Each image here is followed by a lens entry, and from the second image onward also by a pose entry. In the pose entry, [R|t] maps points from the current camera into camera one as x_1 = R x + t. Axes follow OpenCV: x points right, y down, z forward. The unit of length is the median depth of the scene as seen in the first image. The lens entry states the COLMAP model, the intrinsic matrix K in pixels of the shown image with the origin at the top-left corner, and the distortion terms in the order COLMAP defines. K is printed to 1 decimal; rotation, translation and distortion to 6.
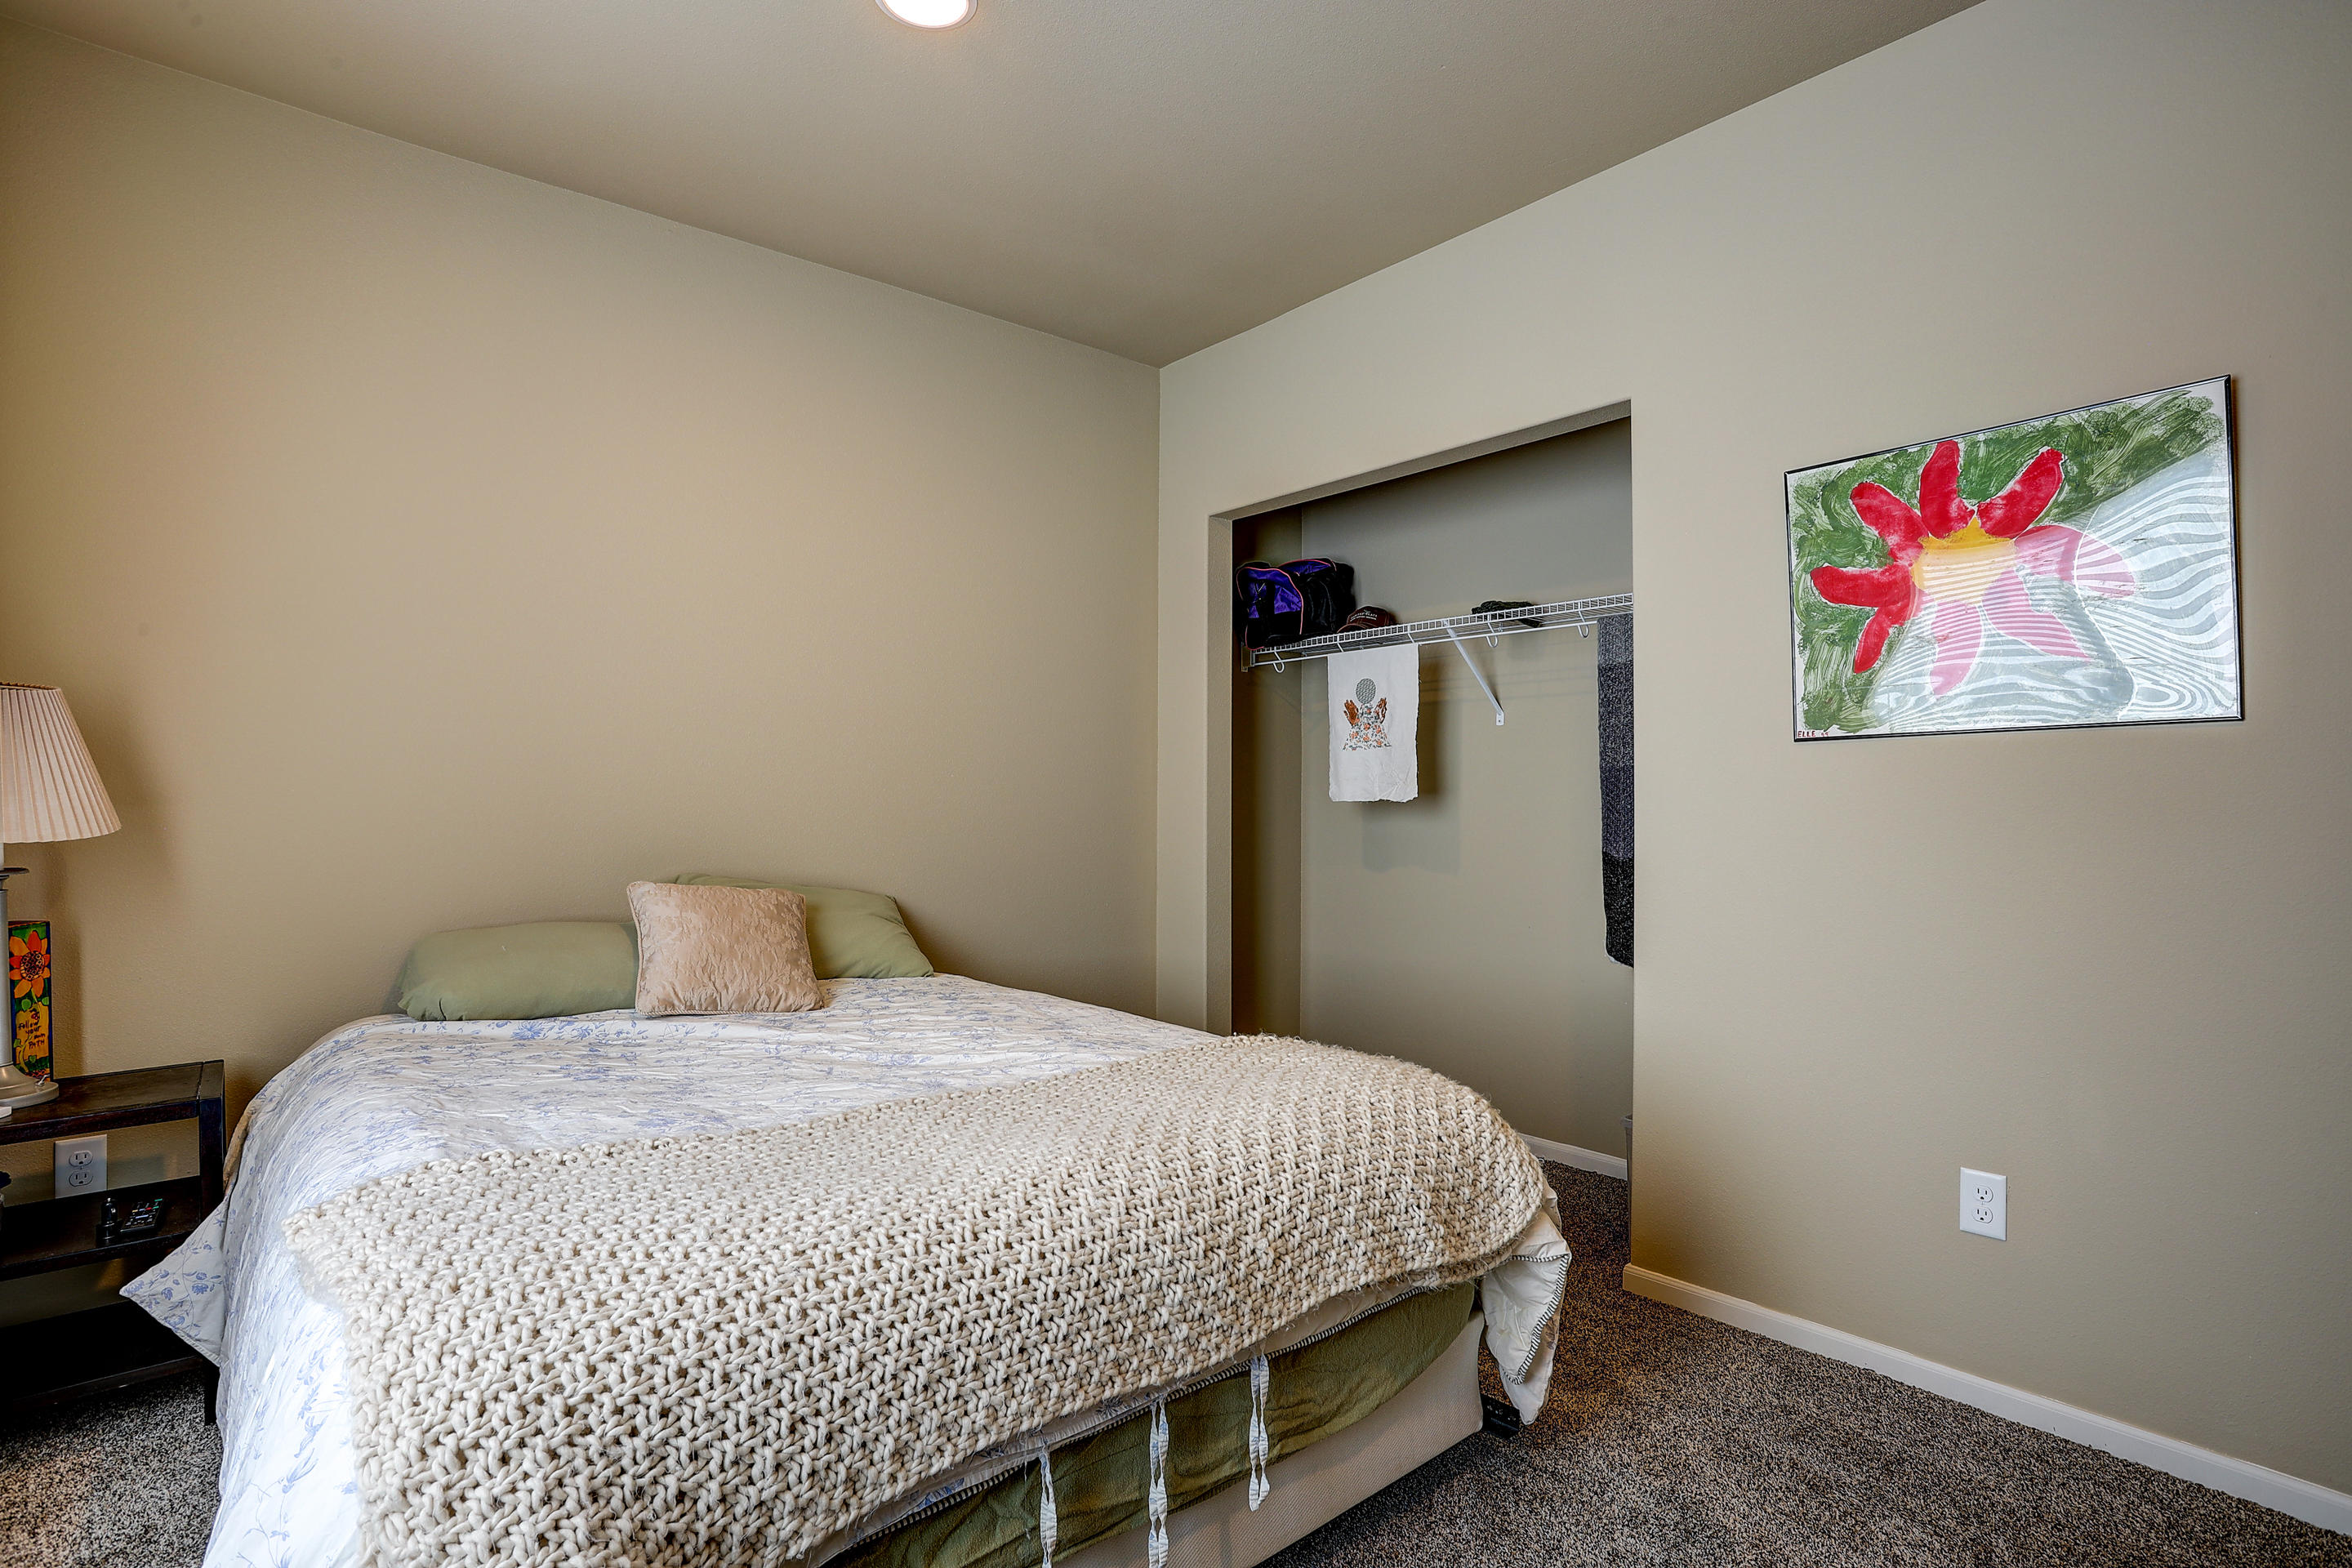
lens RADIAL K [[1155.5, 0, 1190.6], [0, 1155.5, 789.0], [0, 0, 1]] dist [-0.076133, 0.032494]
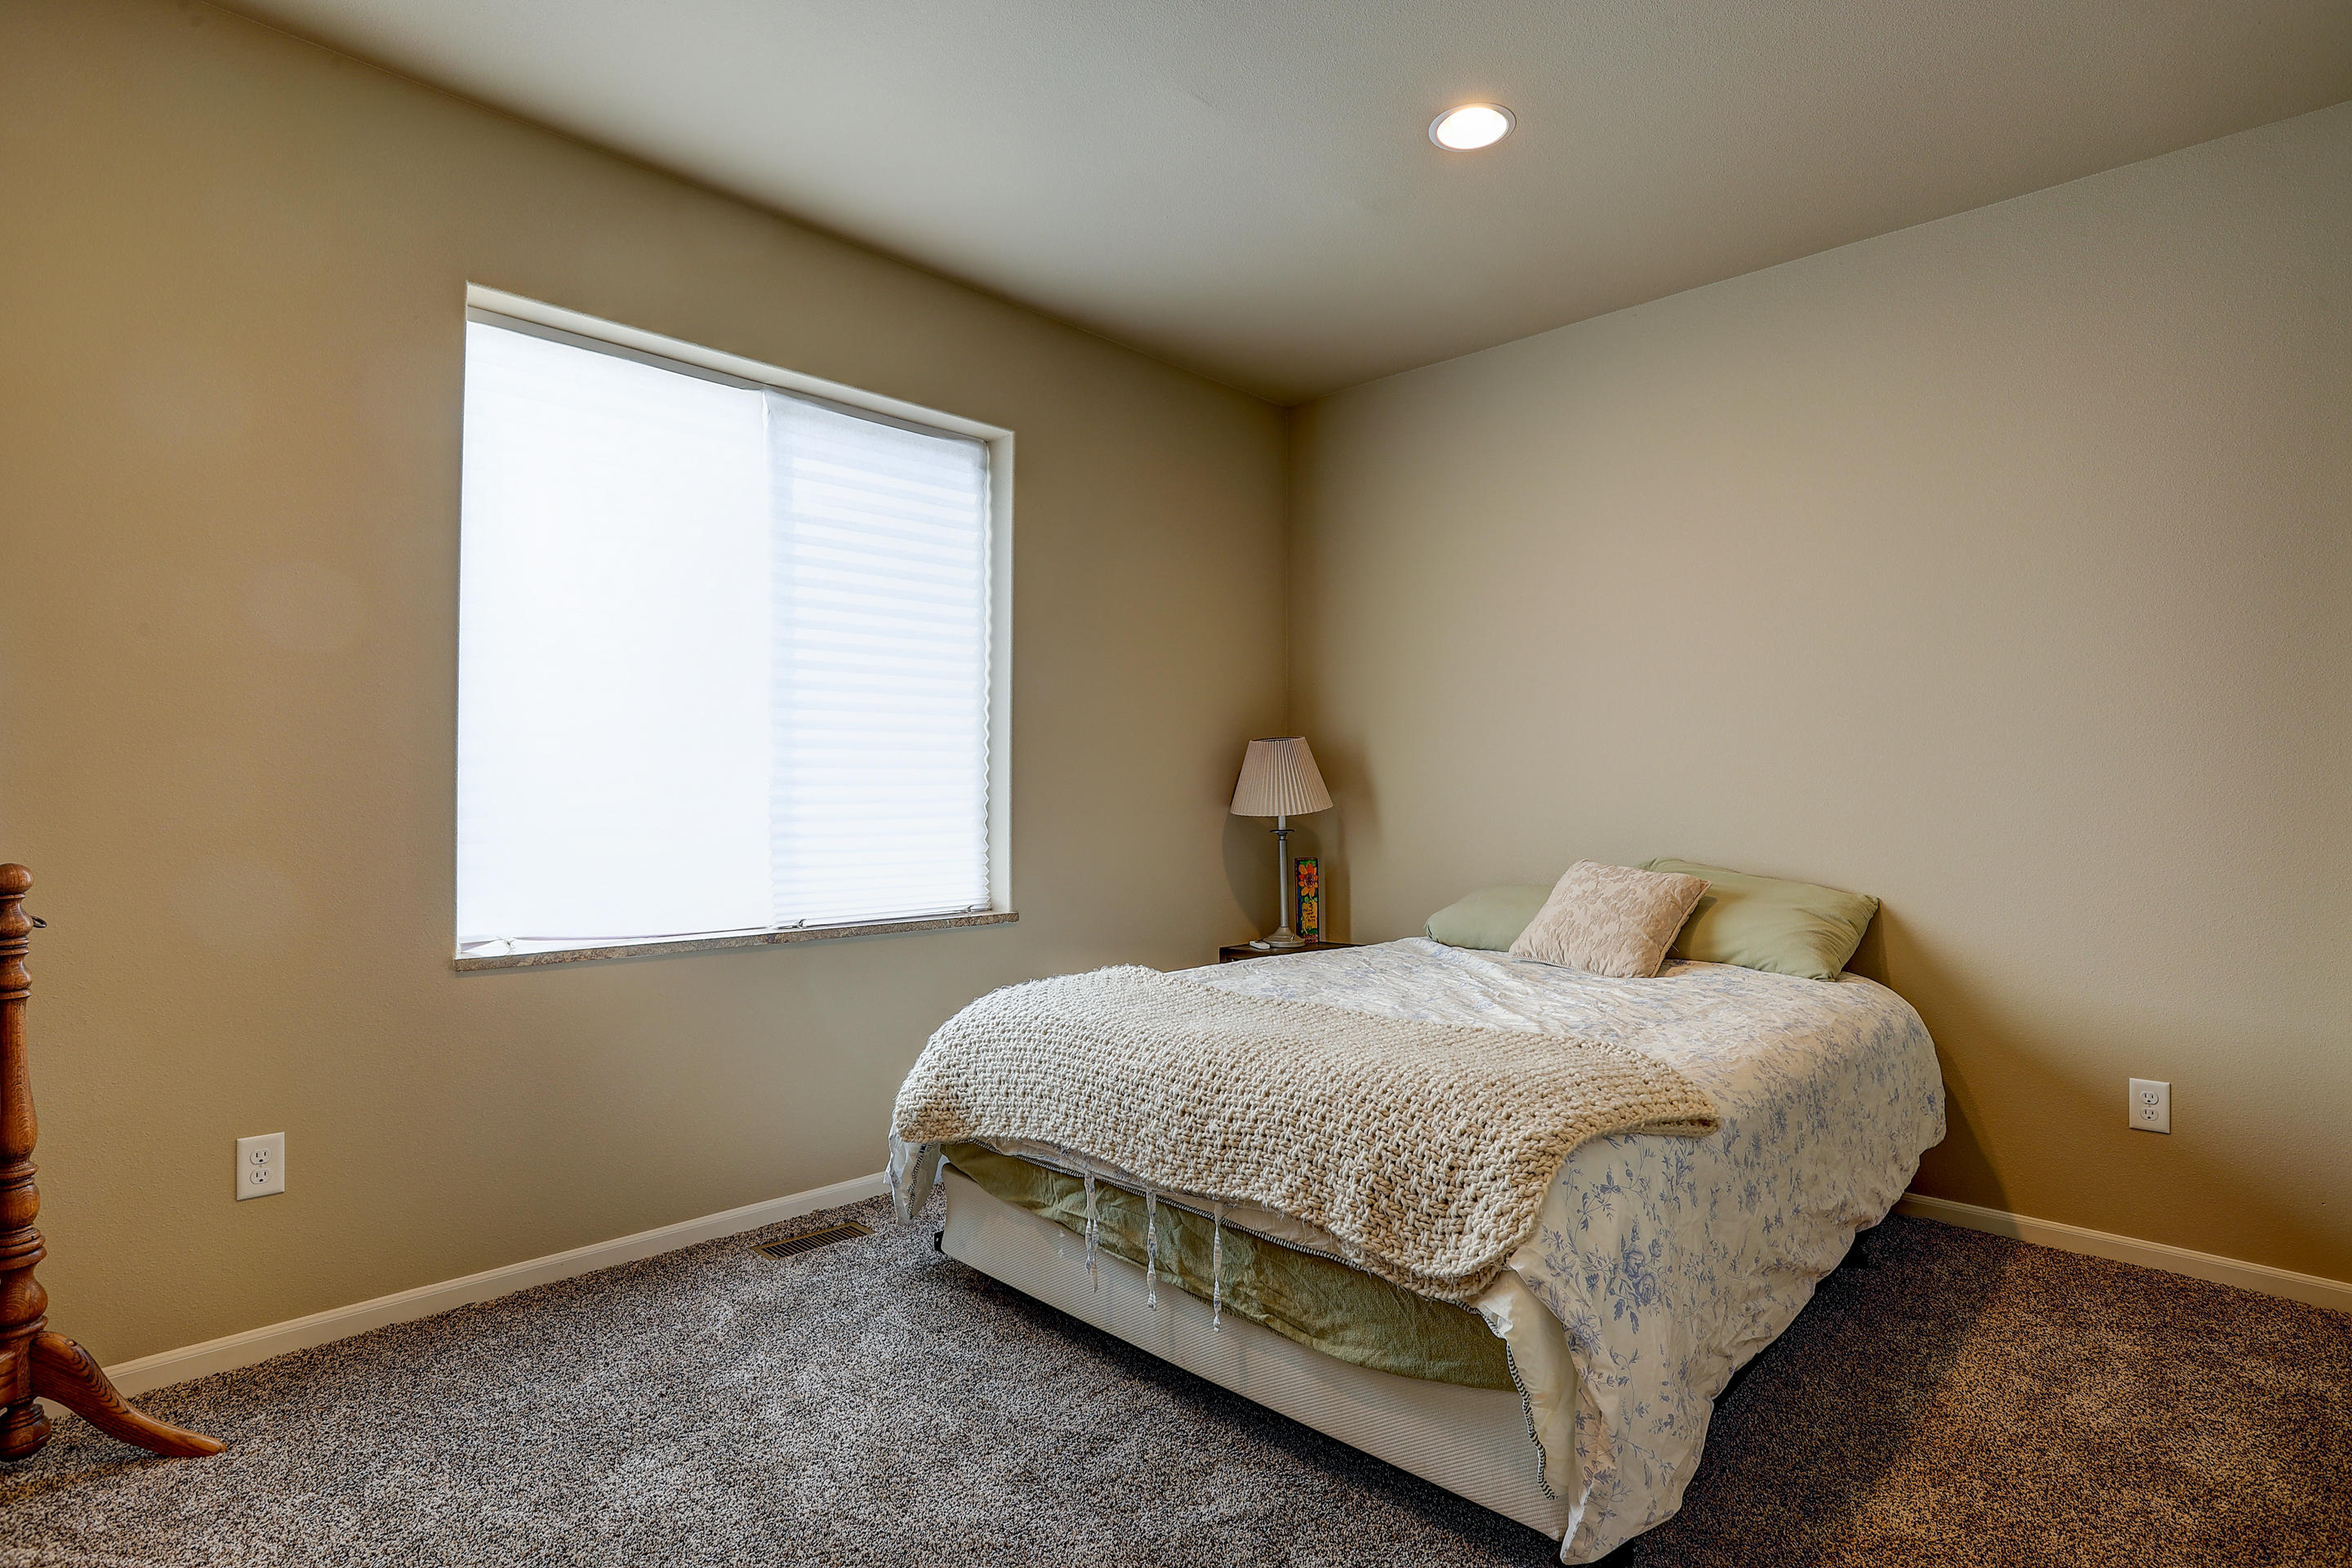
lens RADIAL K [[1155.5, 0, 1190.6], [0, 1155.5, 789.0], [0, 0, 1]] dist [-0.076133, 0.032494]
pose [[0.104707, -0.006282, -0.994483, 1.261173], [0.006849, 0.999961, -0.005596, 0.015809], [0.994479, -0.006225, 0.104746, 0.768669]]
